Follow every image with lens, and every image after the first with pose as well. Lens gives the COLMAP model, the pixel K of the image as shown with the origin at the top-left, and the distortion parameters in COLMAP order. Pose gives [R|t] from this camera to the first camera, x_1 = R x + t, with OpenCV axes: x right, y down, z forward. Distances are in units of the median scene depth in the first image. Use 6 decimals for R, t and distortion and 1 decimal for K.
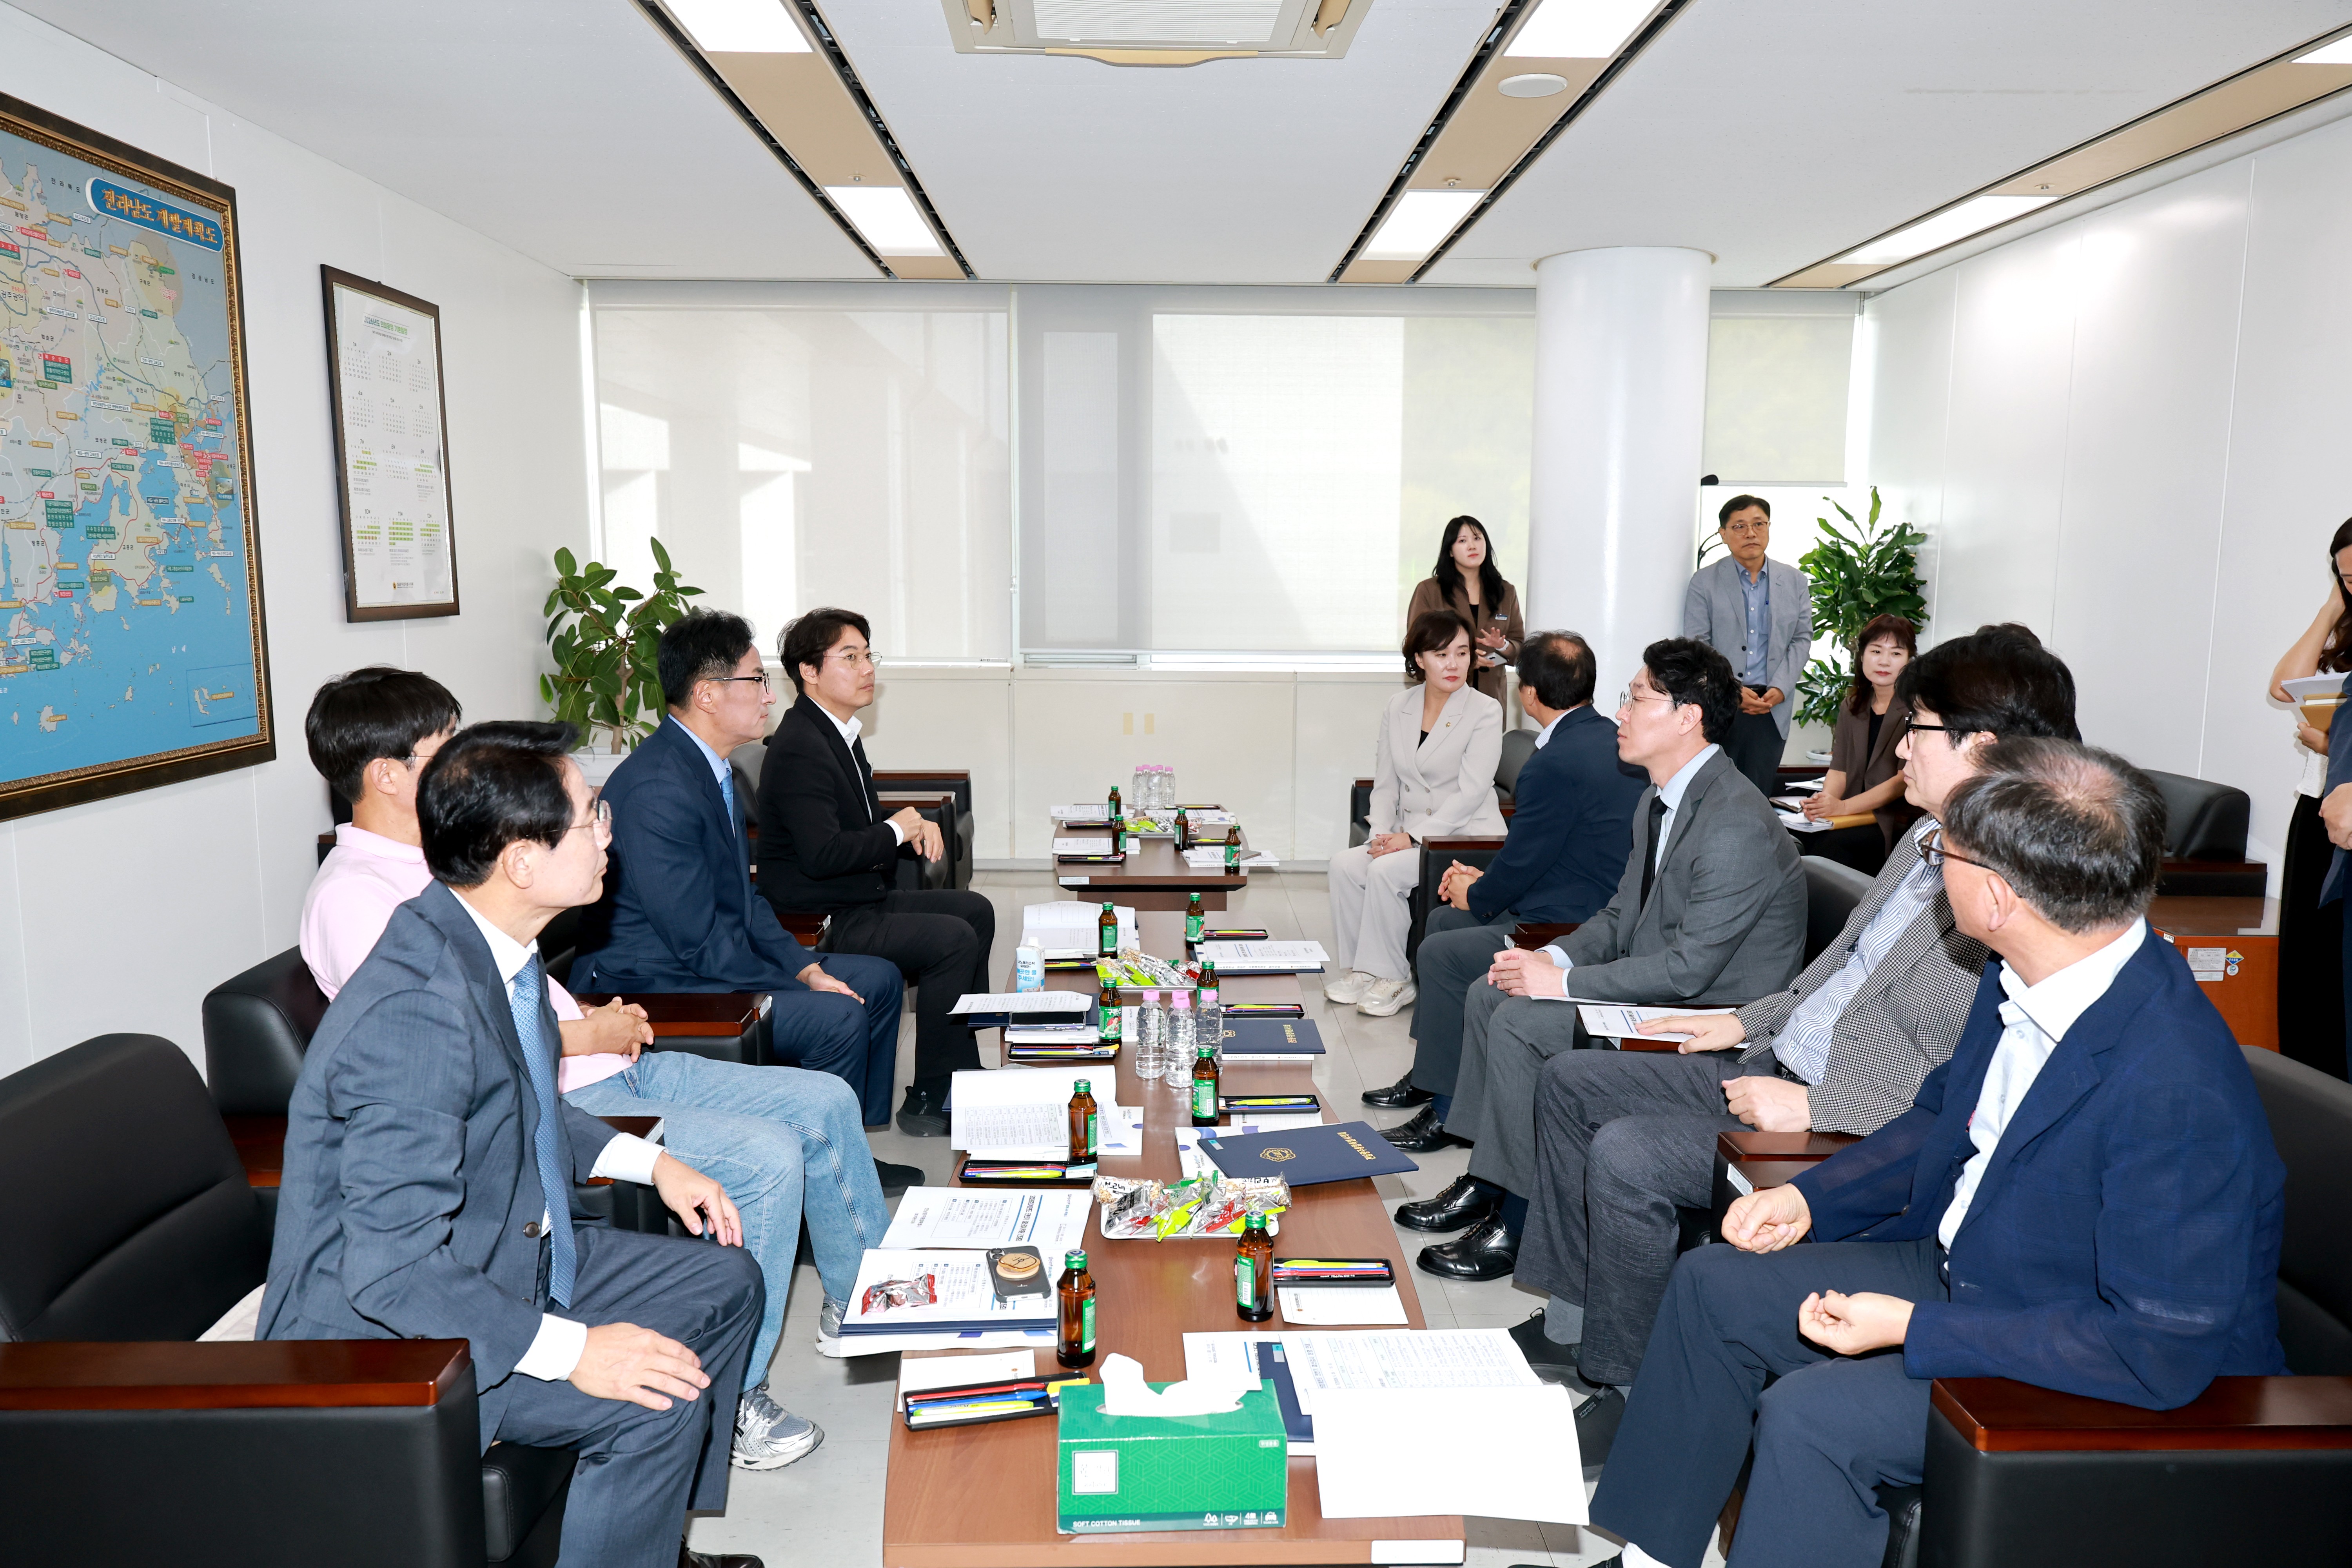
lens RADIAL K [[1572.2, 0, 1176.0], [0, 1572.2, 784.0], [0, 0, 1]] dist [-0.000919, 0.000899]
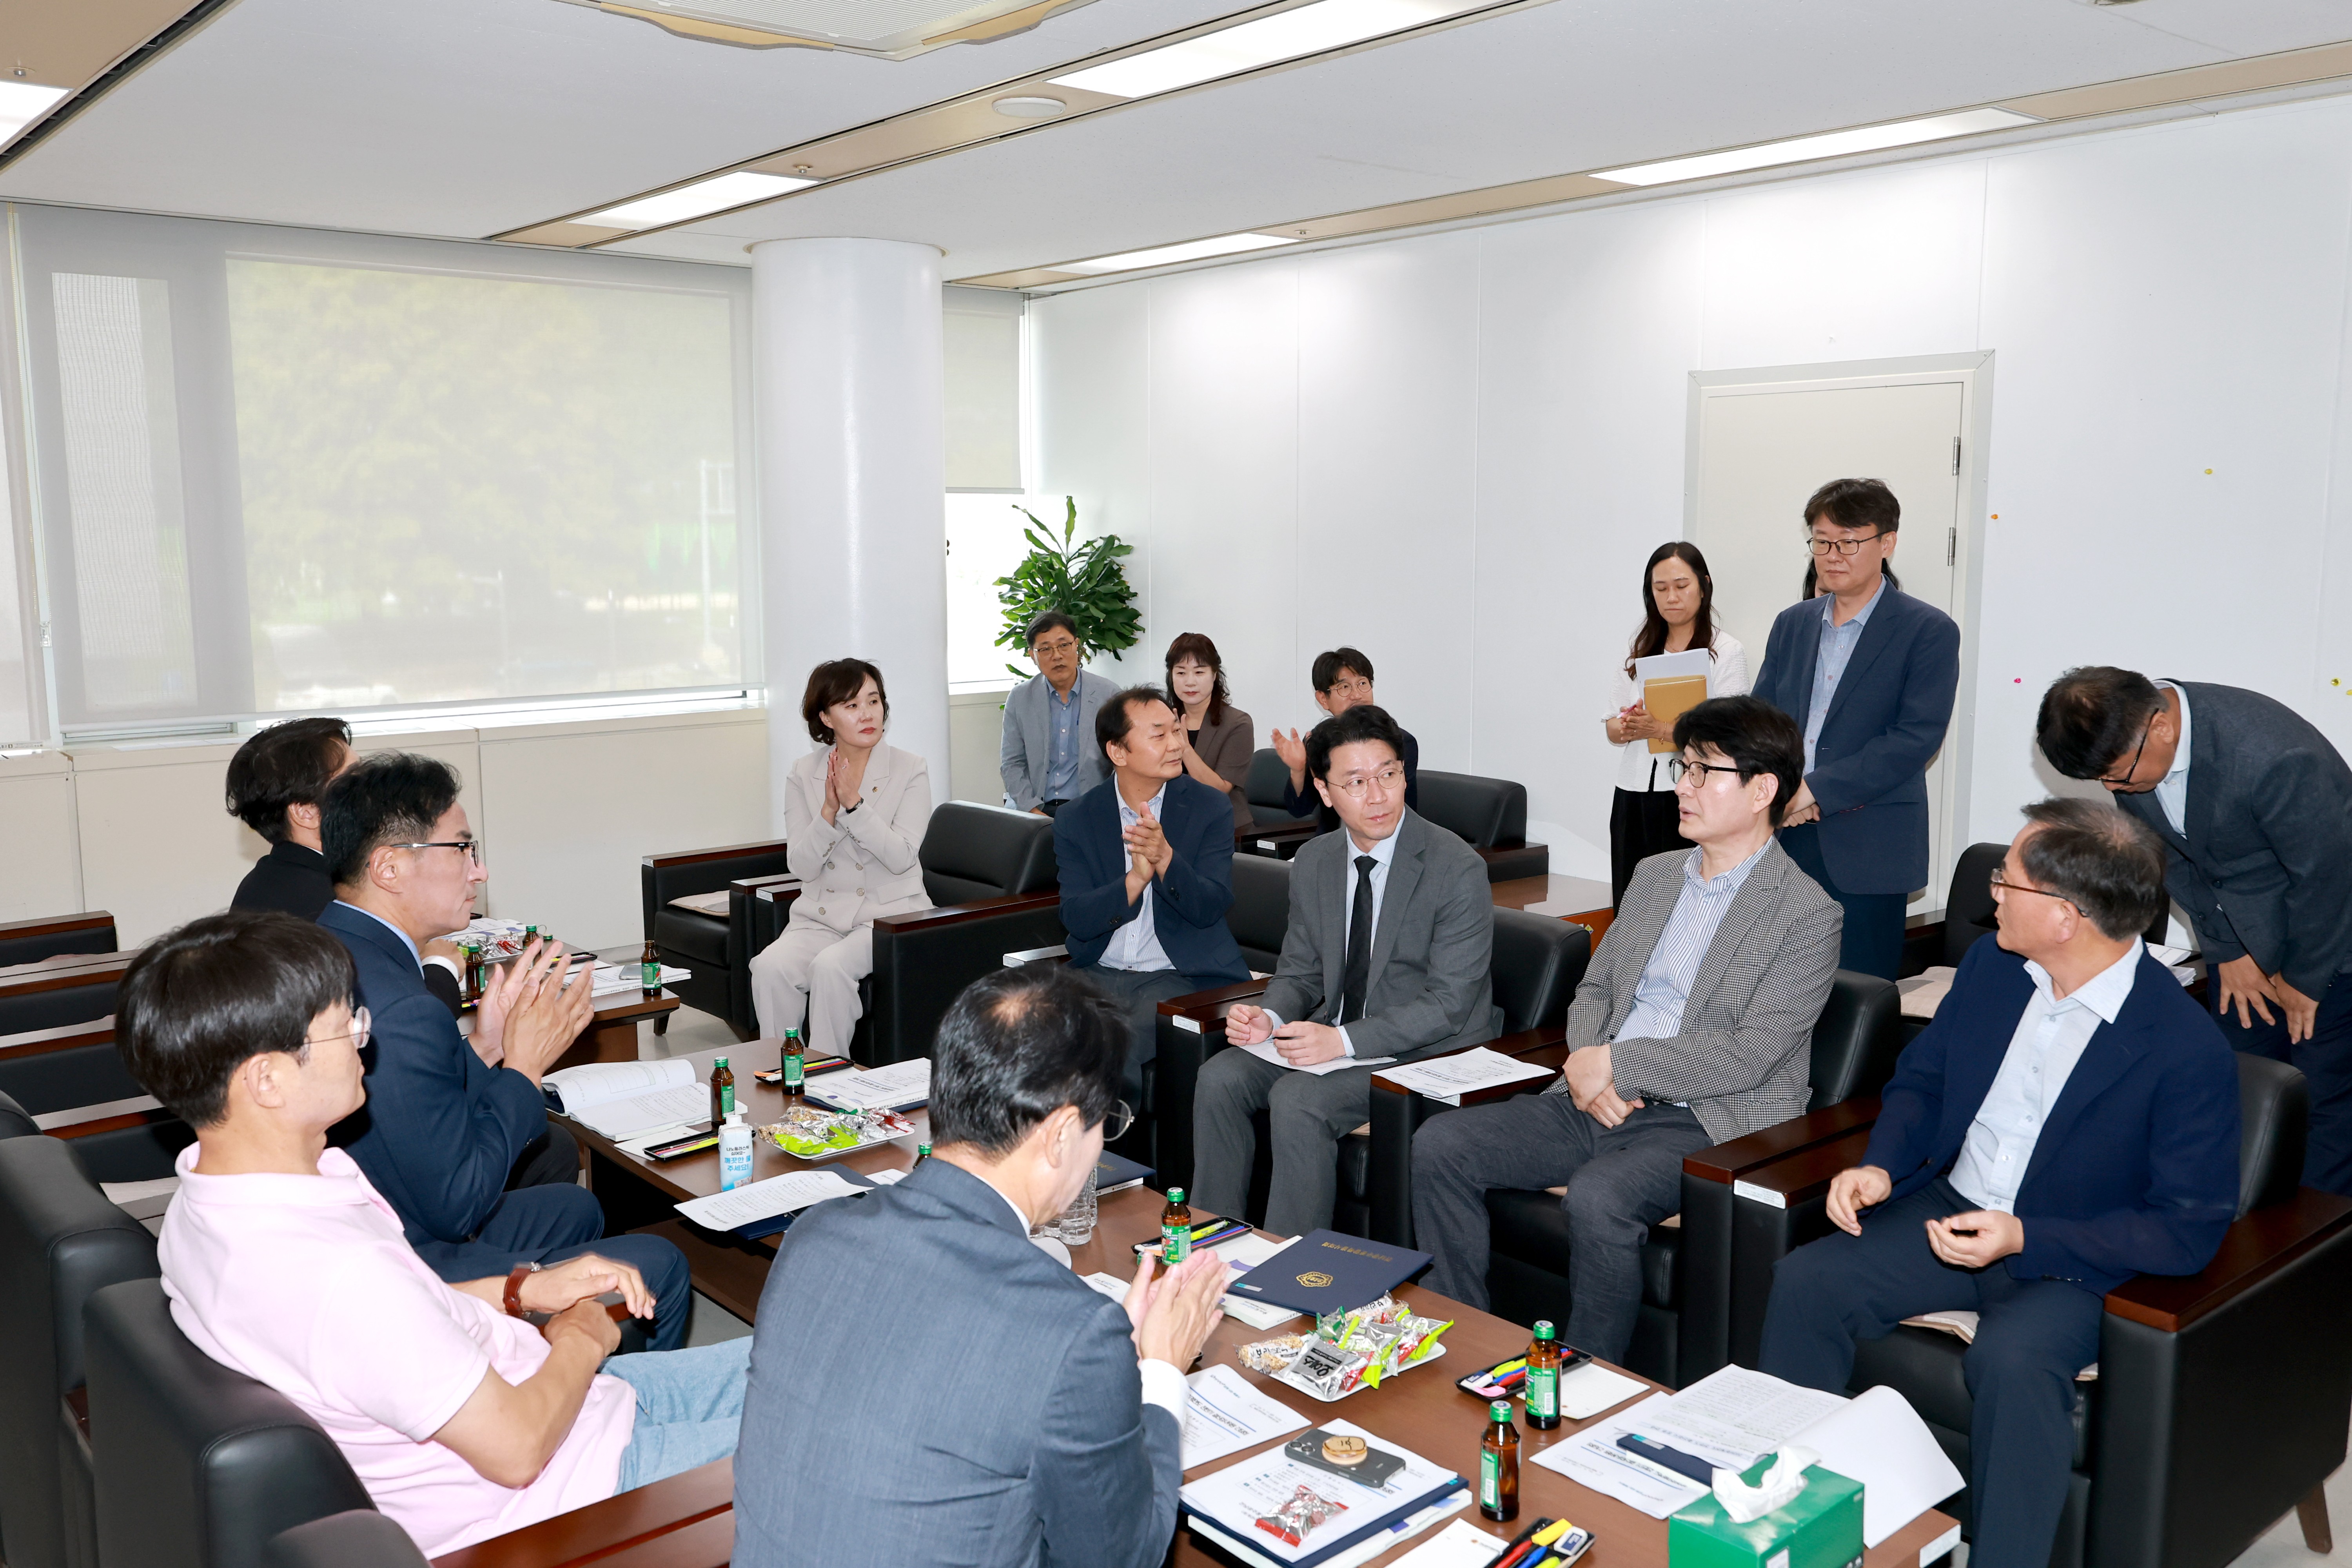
lens RADIAL K [[1922.0, 0, 1176.0], [0, 1922.0, 784.0], [0, 0, 1]] dist [0.003864, -0.002272]
pose [[0.779465, -0.095162, 0.619176, -0.445399], [0.102470, 0.994450, 0.023842, -0.063227], [-0.618009, 0.044863, 0.784890, 0.083588]]
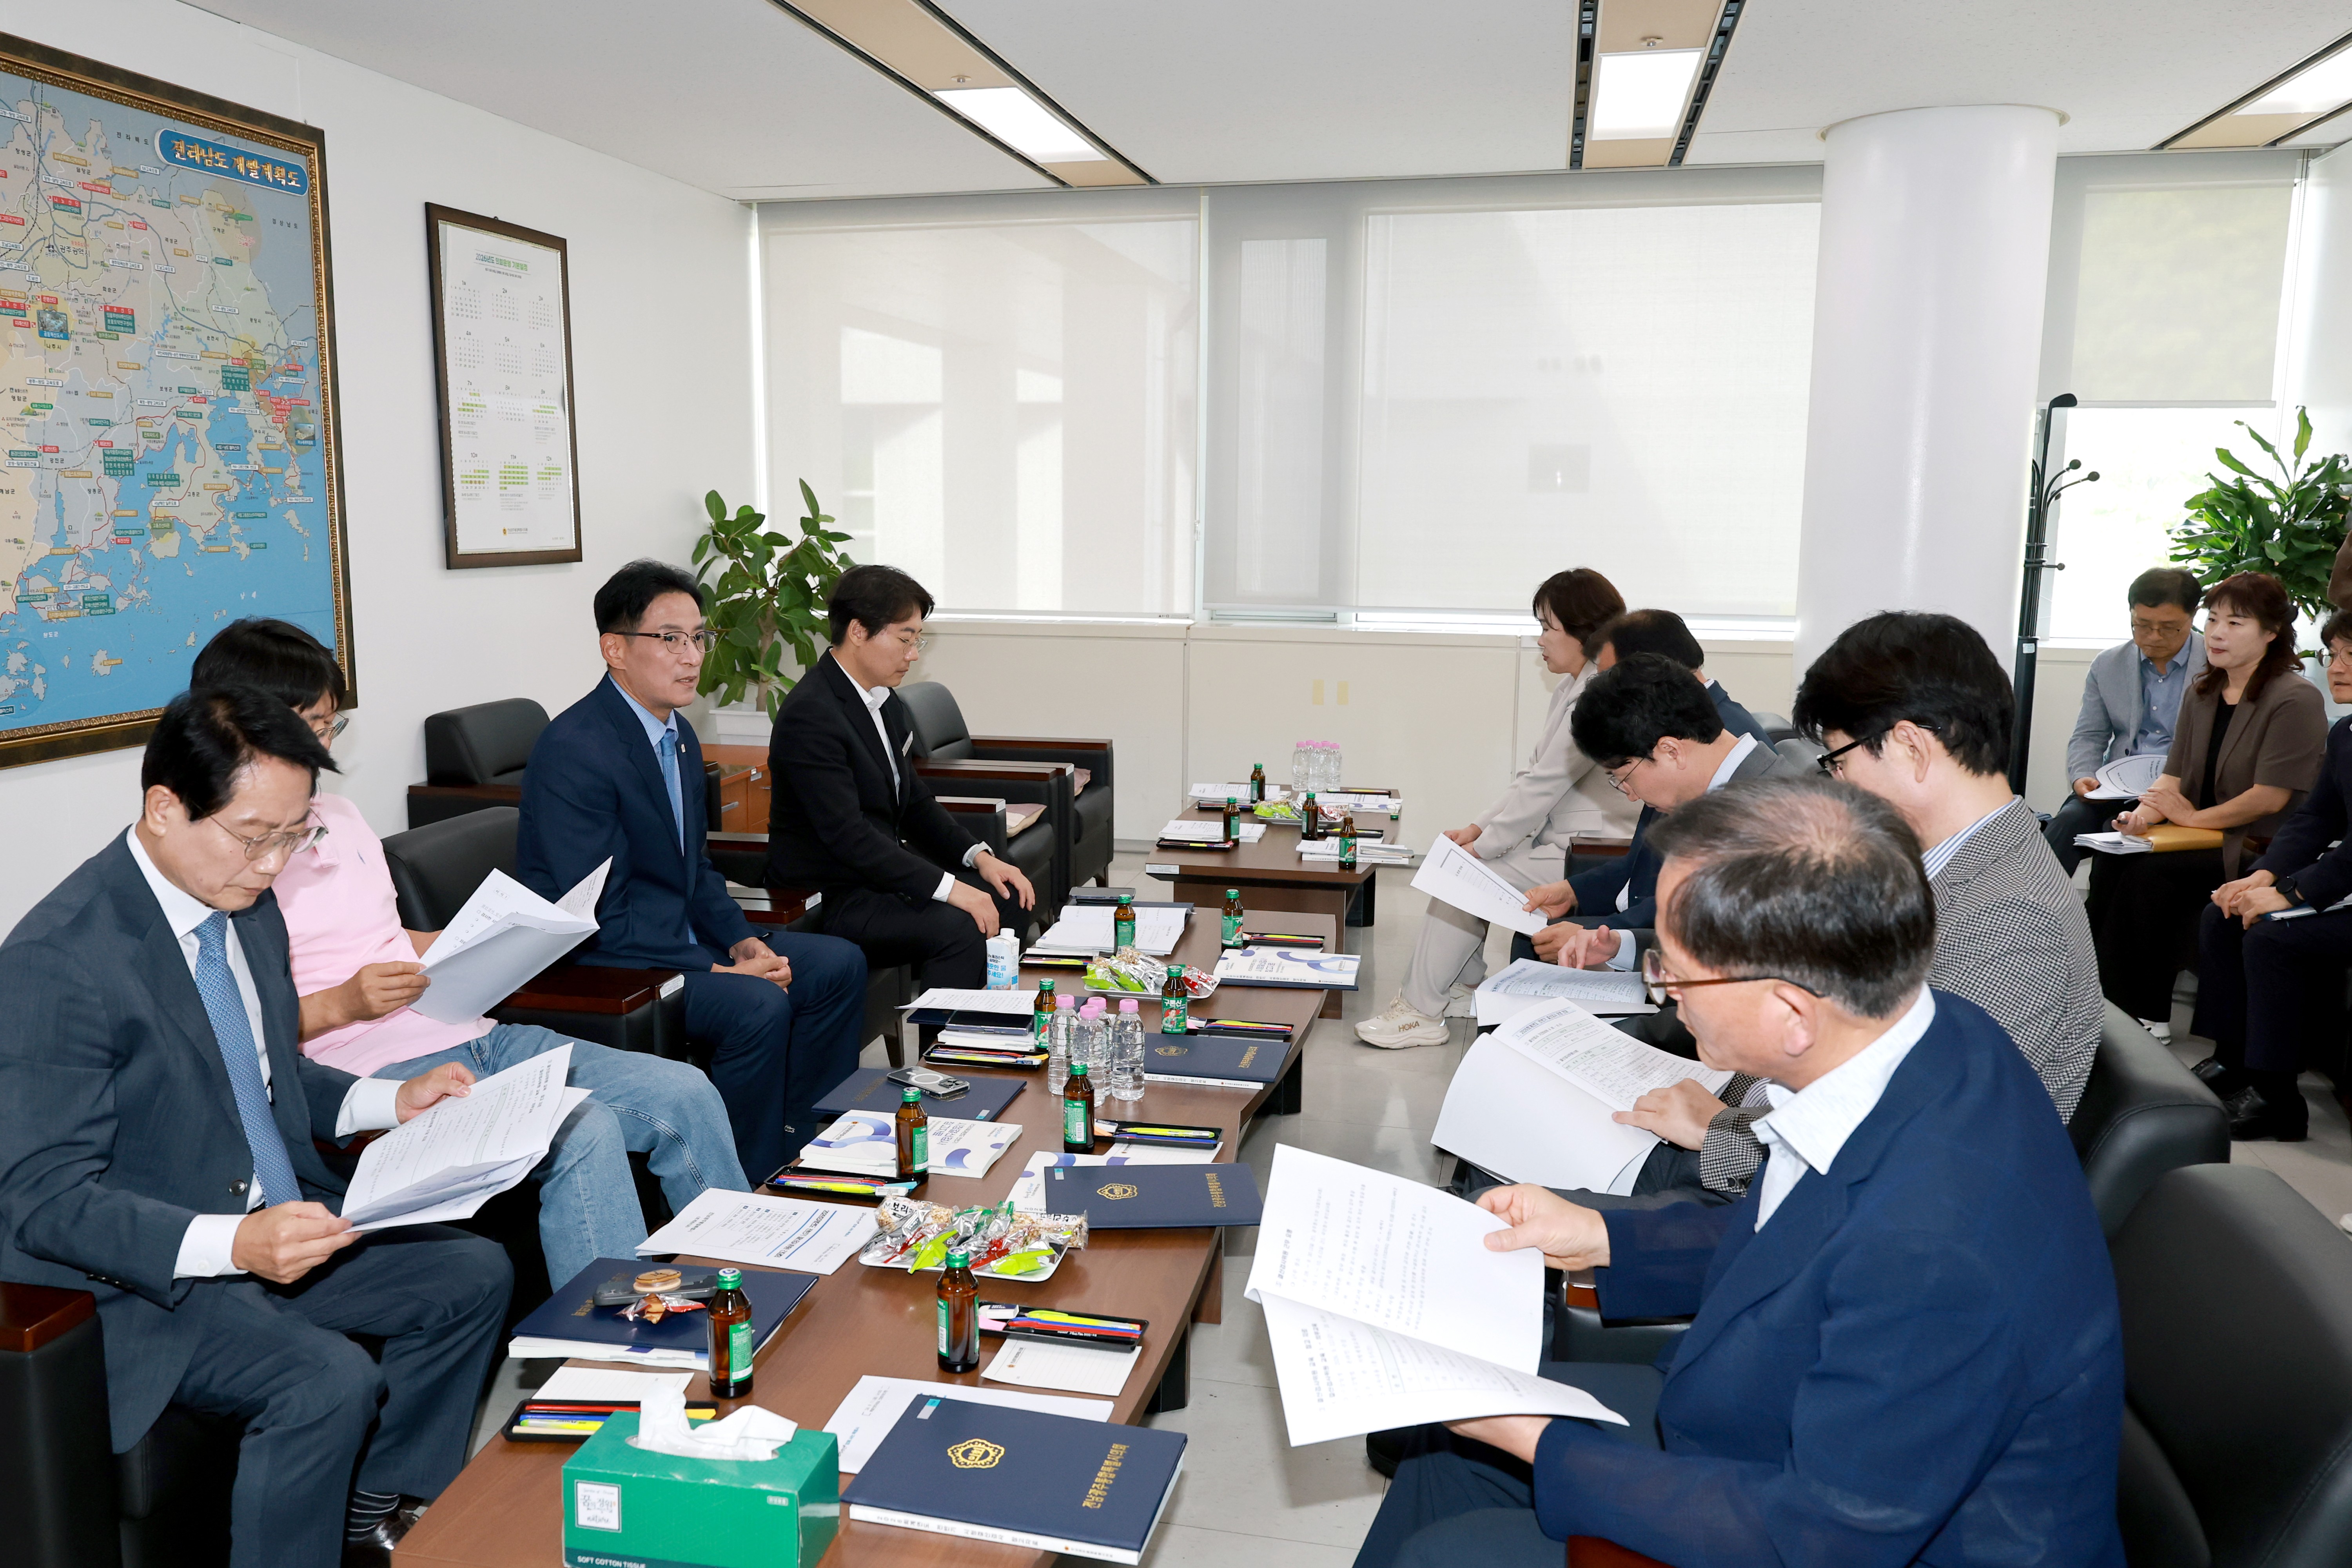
lens RADIAL K [[1786.7, 0, 1119.6], [0, 1786.7, 802.1], [0, 0, 1]] dist [-0.005844, 0.000535]
pose [[0.968548, 0.040613, -0.245489, 0.194047], [-0.034065, 0.998943, 0.030864, -0.007637], [0.246483, -0.021531, 0.968908, 0.026048]]
